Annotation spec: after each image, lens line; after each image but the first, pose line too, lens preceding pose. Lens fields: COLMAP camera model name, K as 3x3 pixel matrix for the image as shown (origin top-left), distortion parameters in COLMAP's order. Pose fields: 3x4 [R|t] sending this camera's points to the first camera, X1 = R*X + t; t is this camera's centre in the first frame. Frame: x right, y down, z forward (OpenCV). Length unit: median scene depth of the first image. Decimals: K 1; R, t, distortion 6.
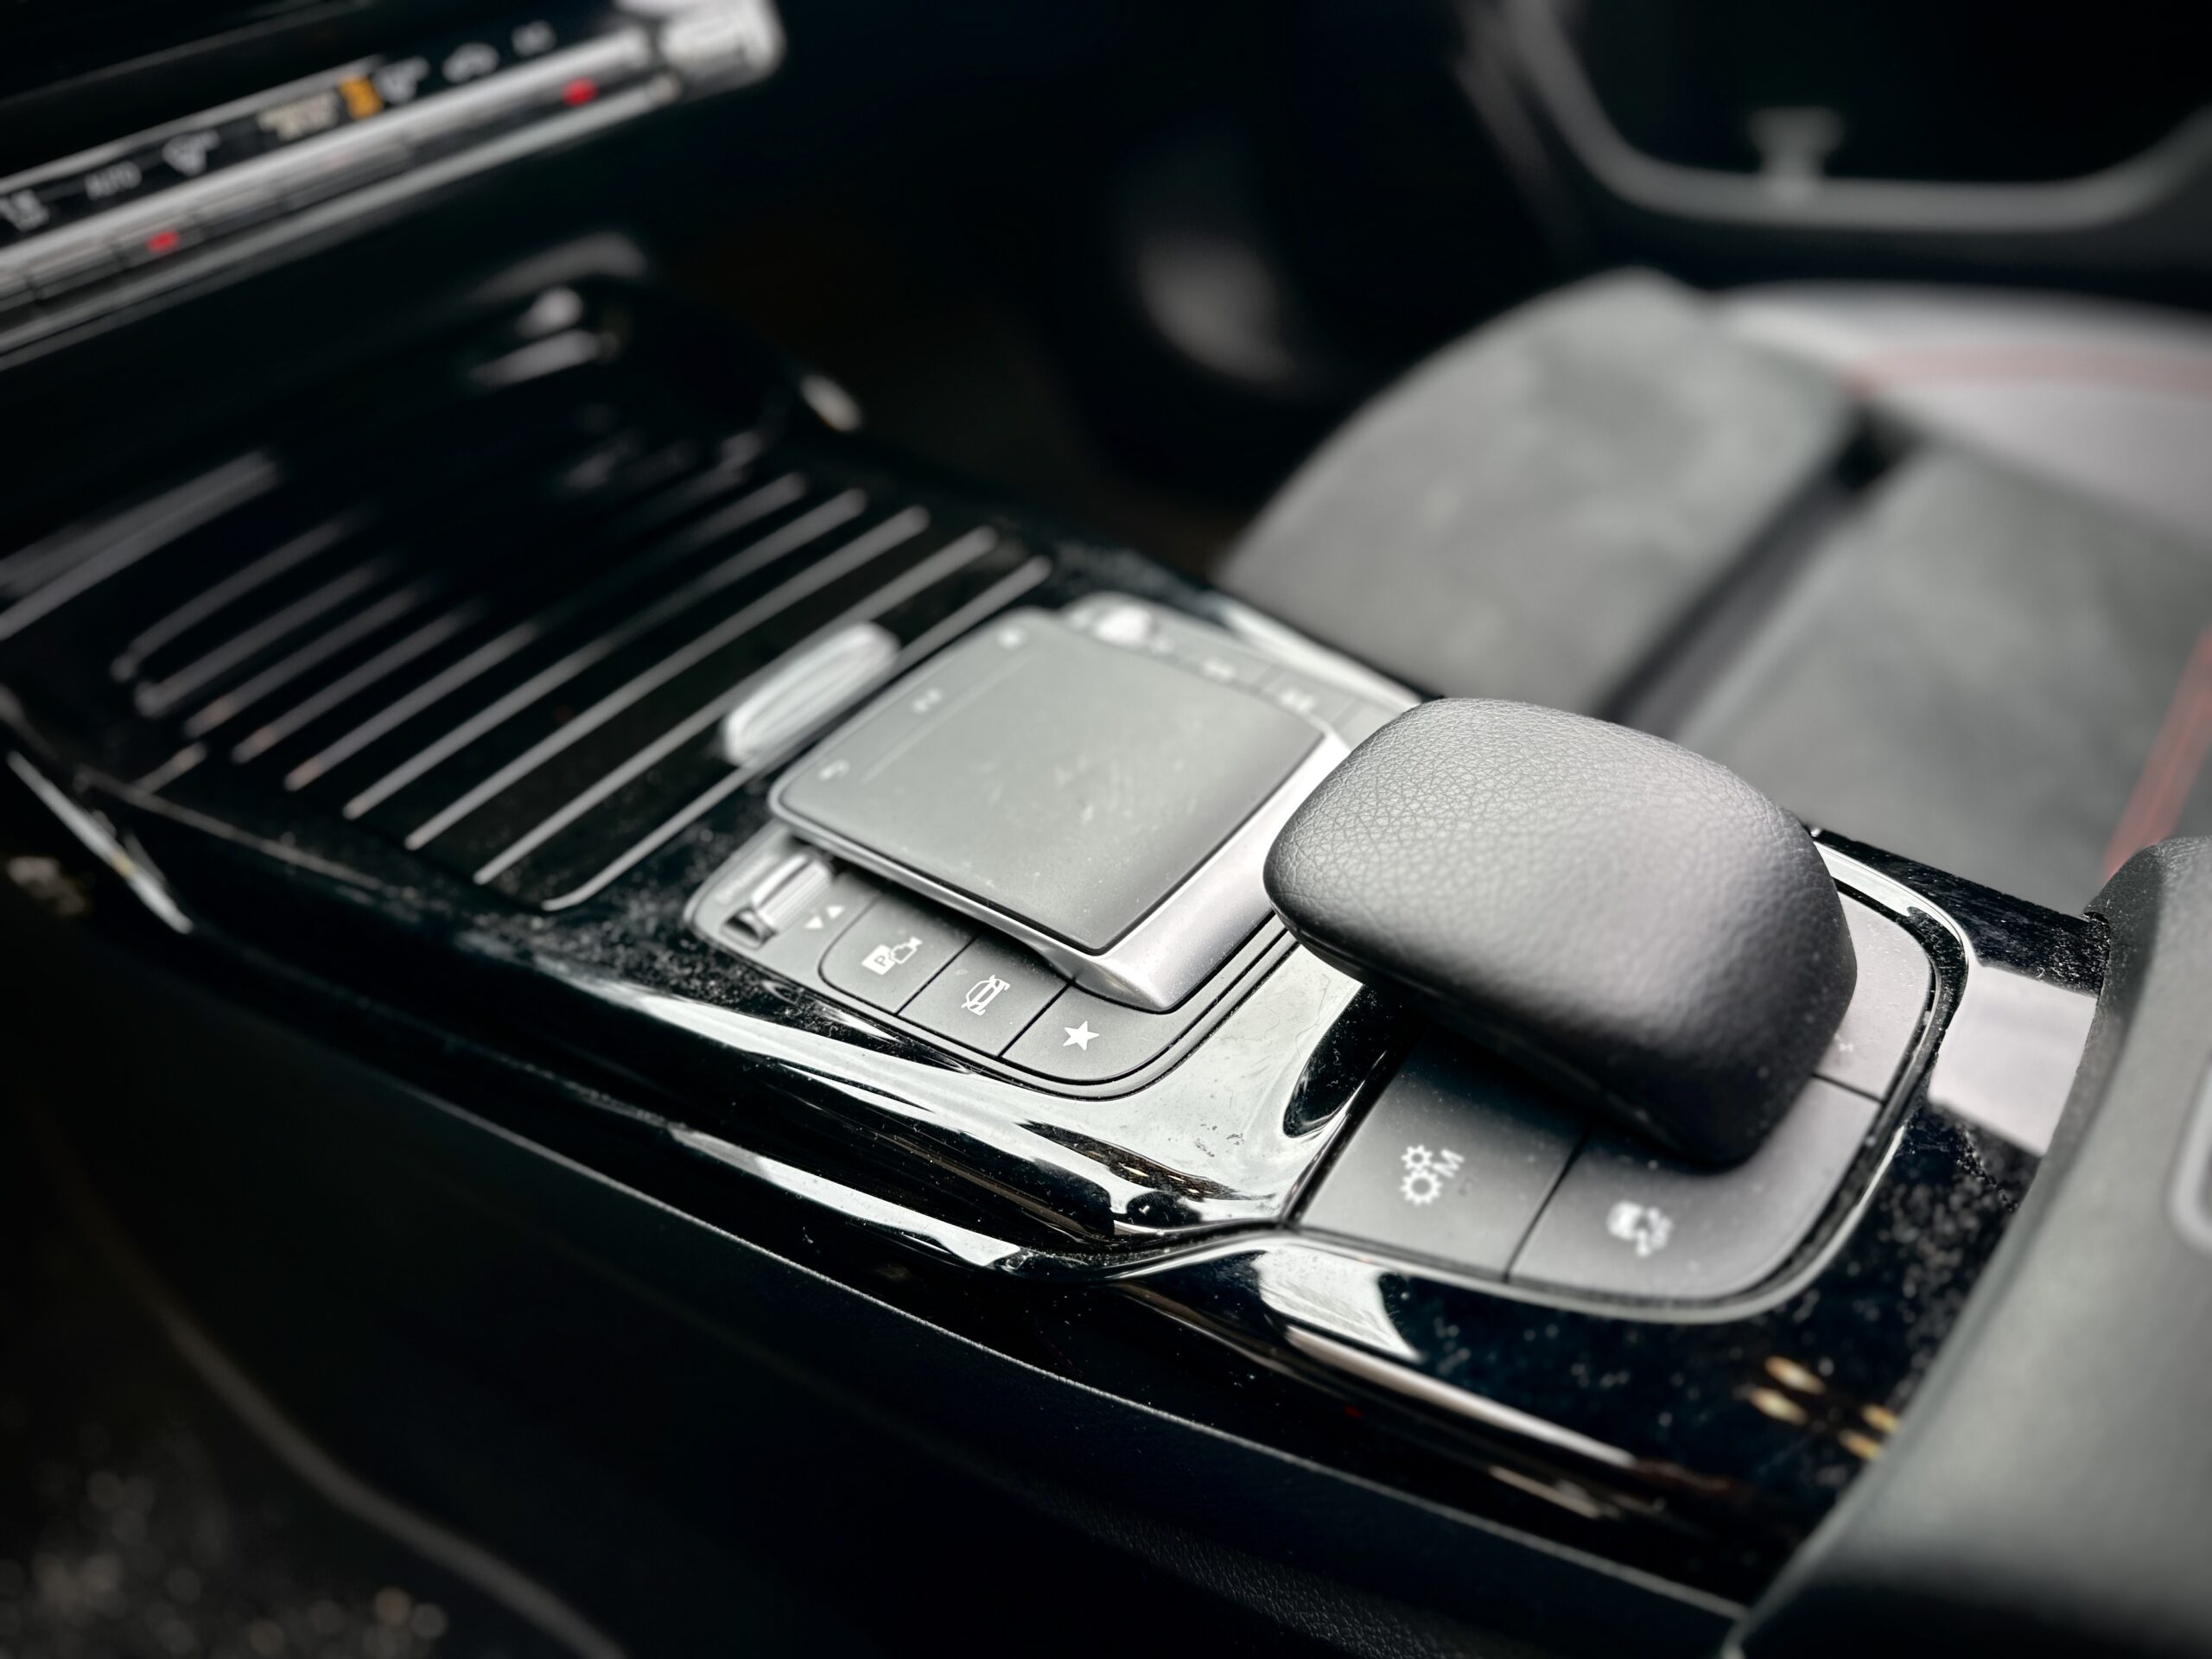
lens RADIAL K [[1577.0, 0, 1085.6], [0, 1577.0, 794.4], [0, 0, 1]] dist [0.064394, -0.084148]
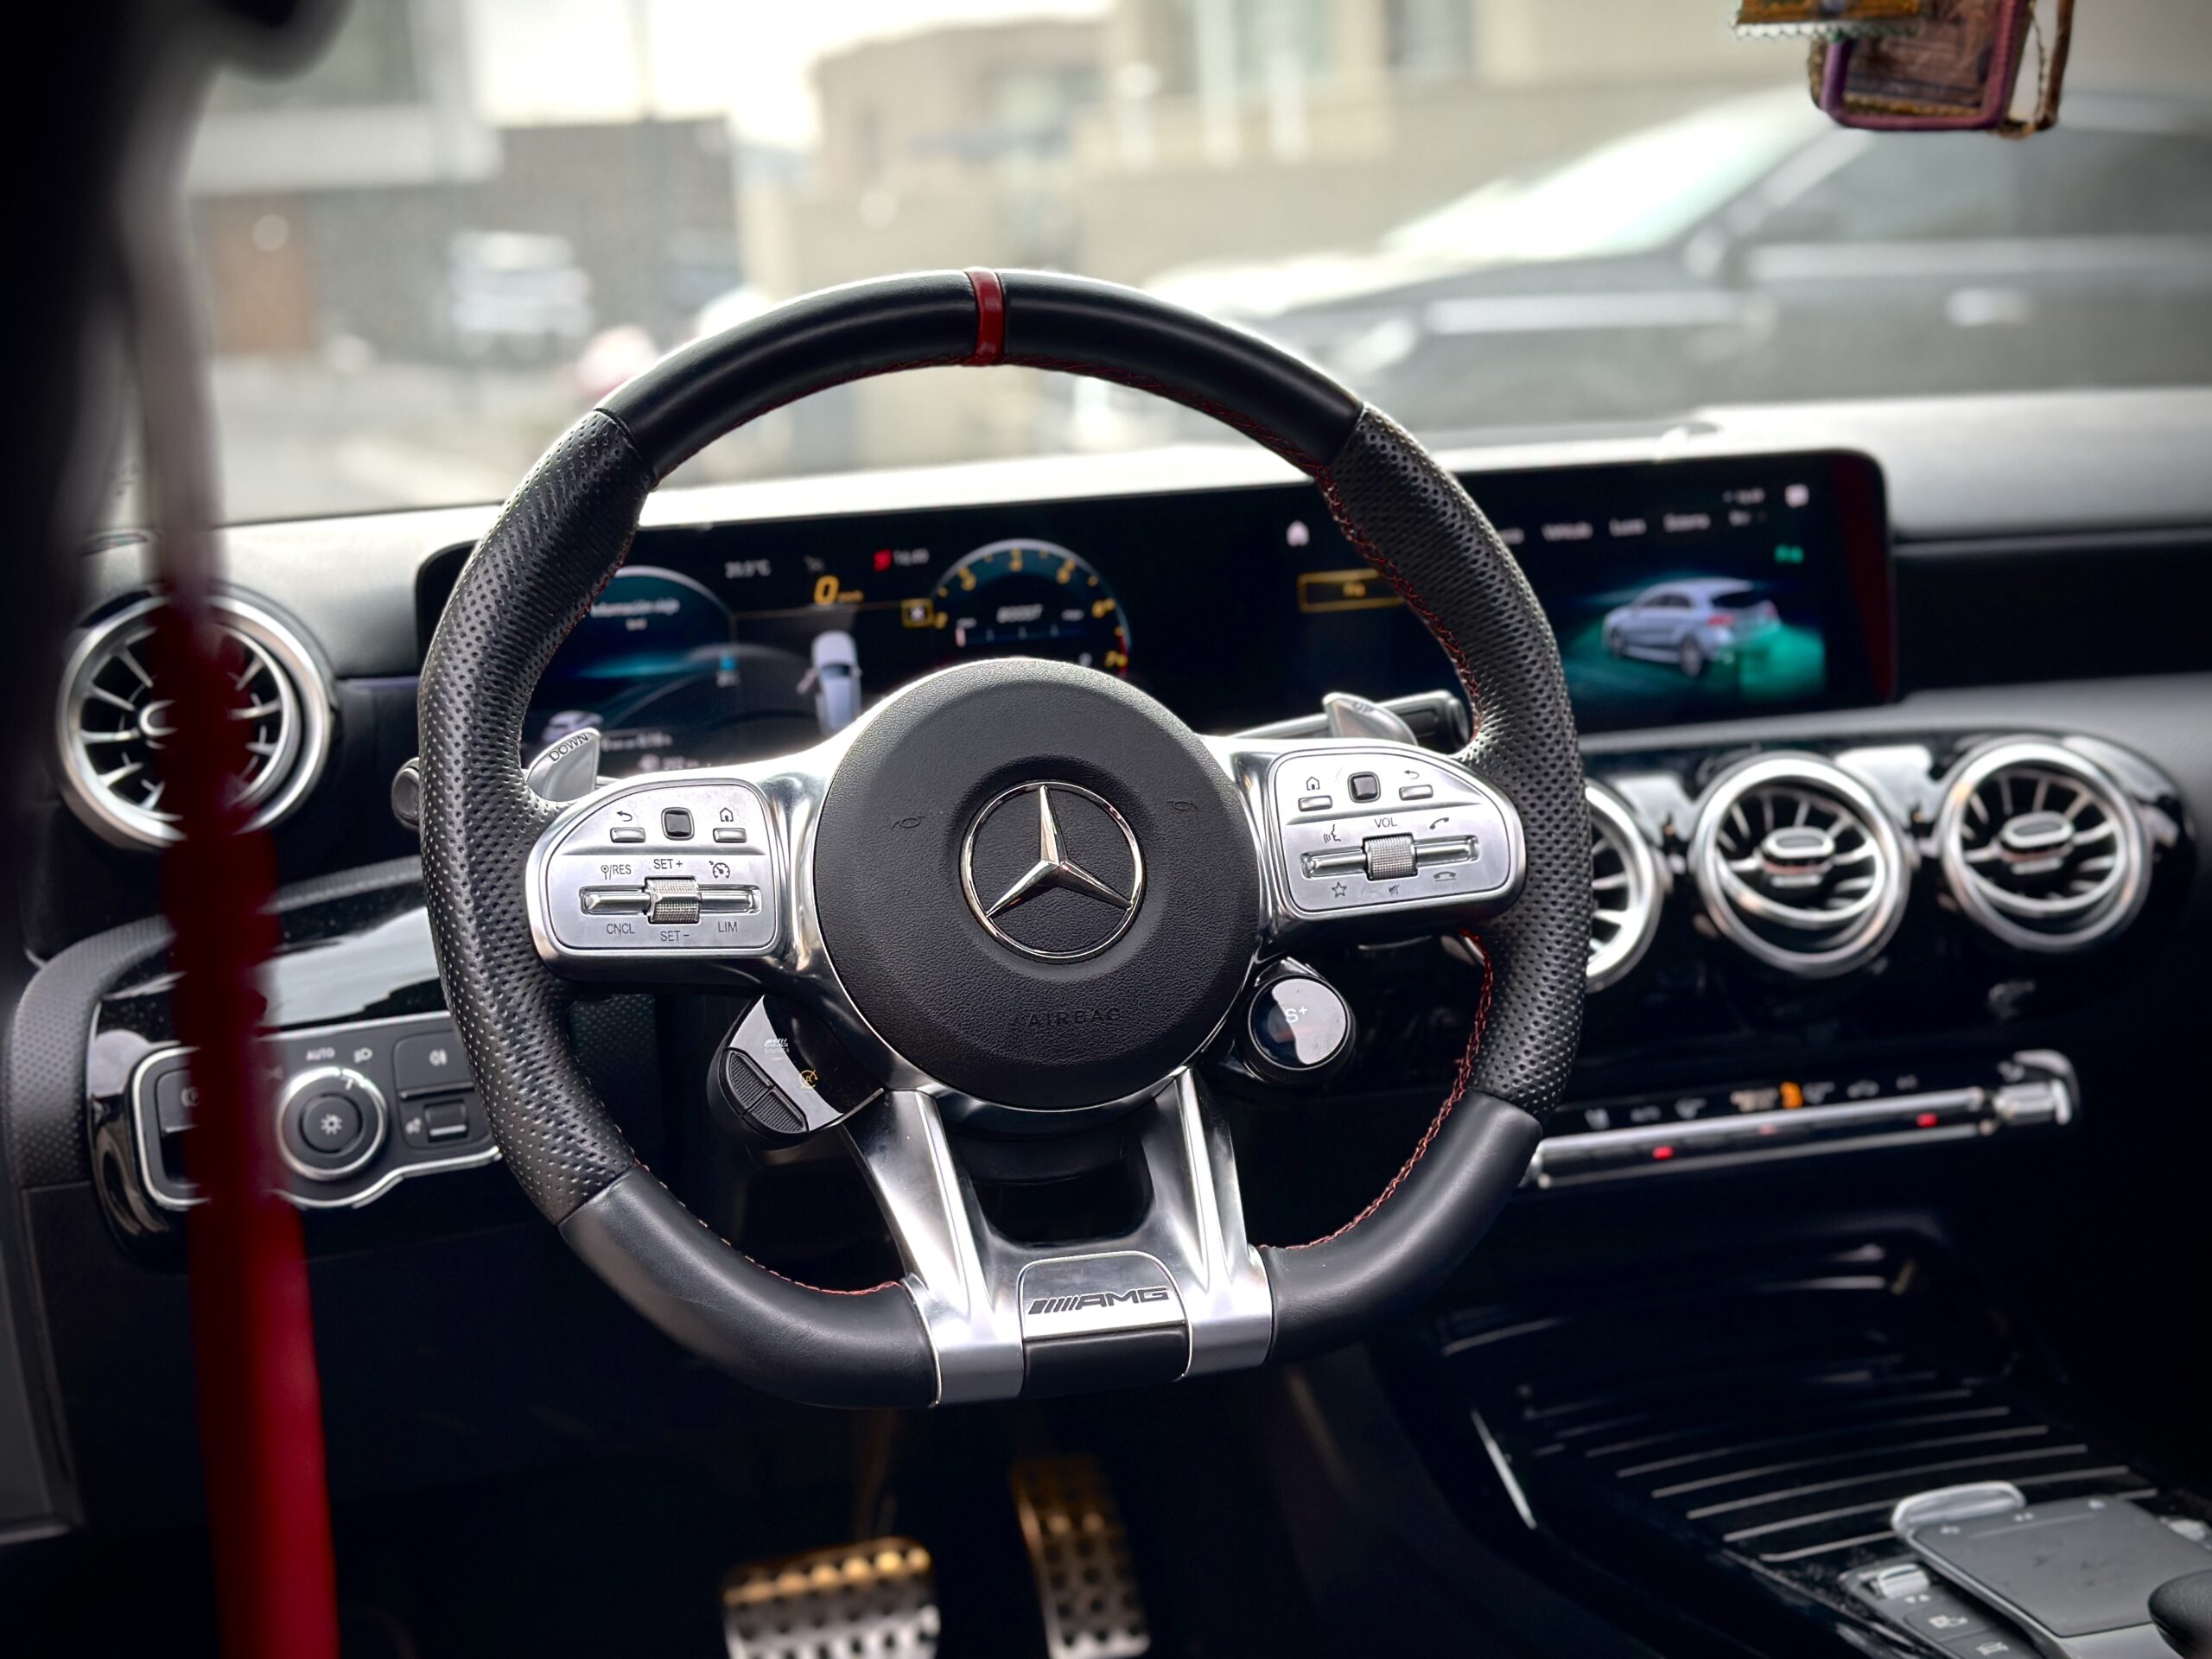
lens RADIAL K [[3151.3, 0, 1124.2], [0, 3151.3, 826.6], [0, 0, 1]] dist [0.172744, 0.000000]
pose [[0.832138, 0.159478, -0.531144, 0.689185], [-0.381188, 0.860122, -0.338948, 0.717911], [0.402793, 0.484517, 0.776531, -2.016209]]
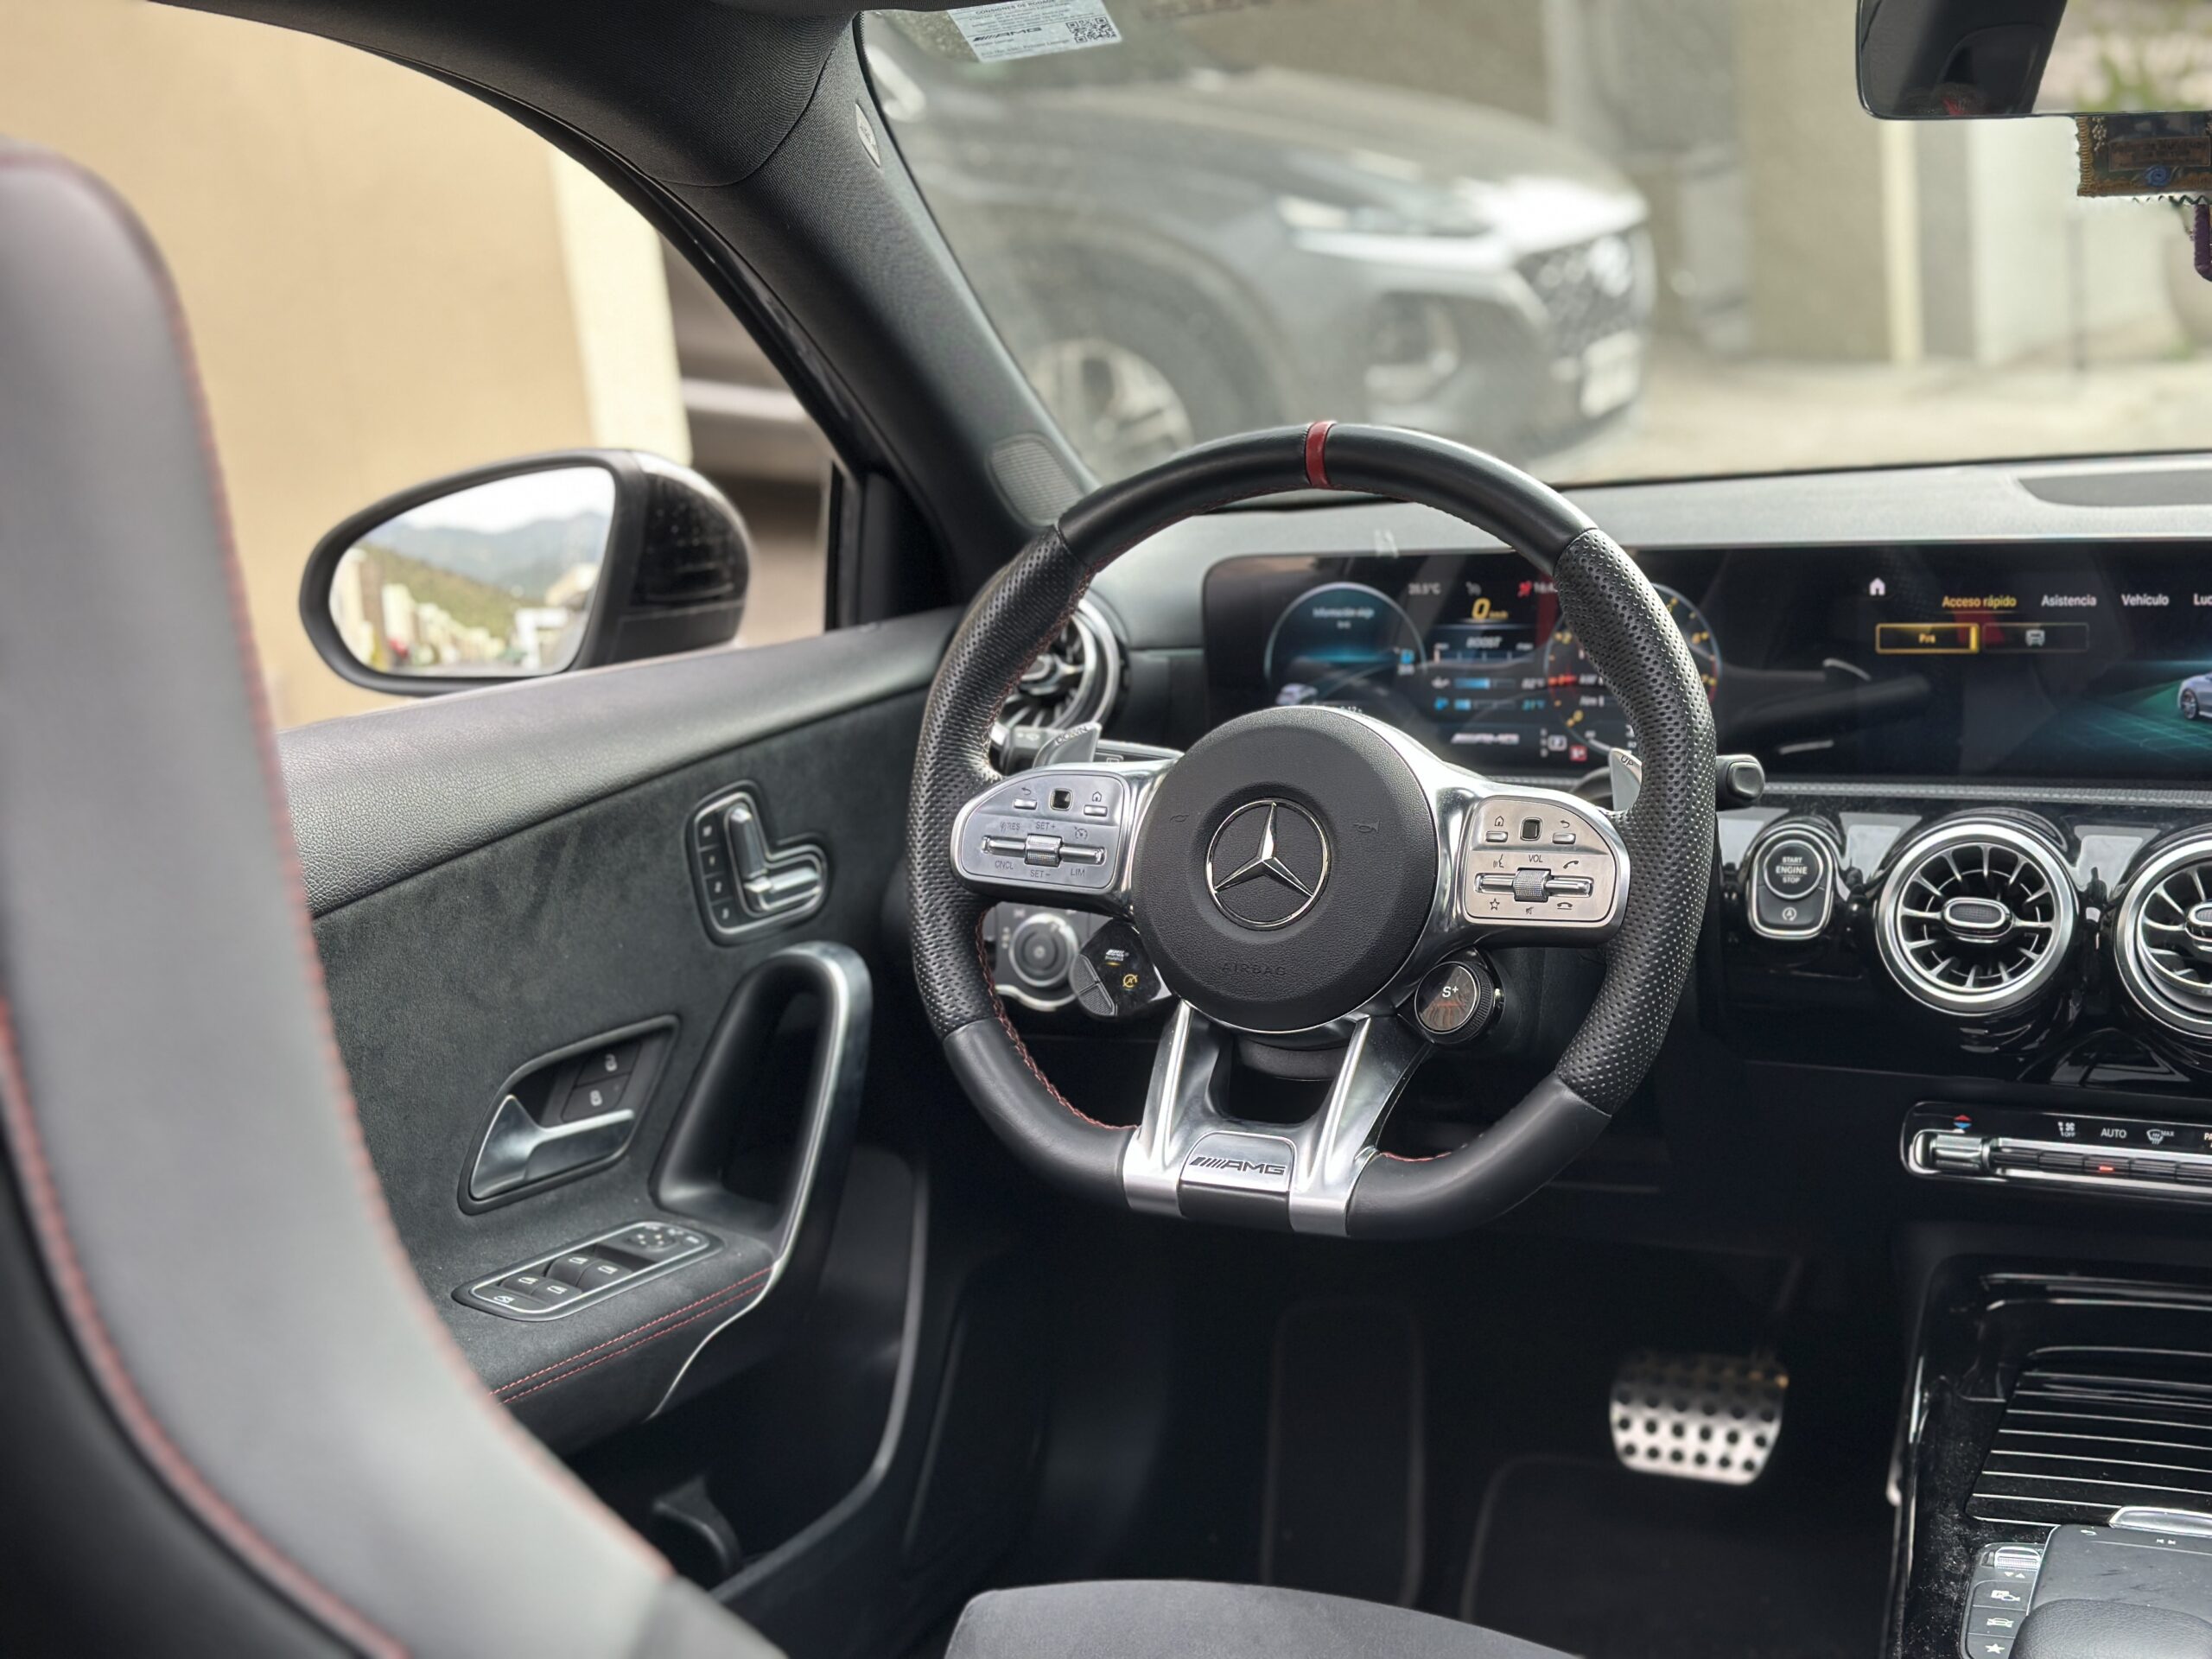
lens RADIAL K [[3151.3, 0, 1106.8], [0, 3151.3, 840.7], [0, 0, 1]] dist [0.172744, 0.000000]
pose [[0.240637, 0.291373, -0.925849, 2.522724], [-0.576110, 0.810554, 0.105352, -0.360343], [0.781147, 0.508039, 0.362912, -1.513919]]
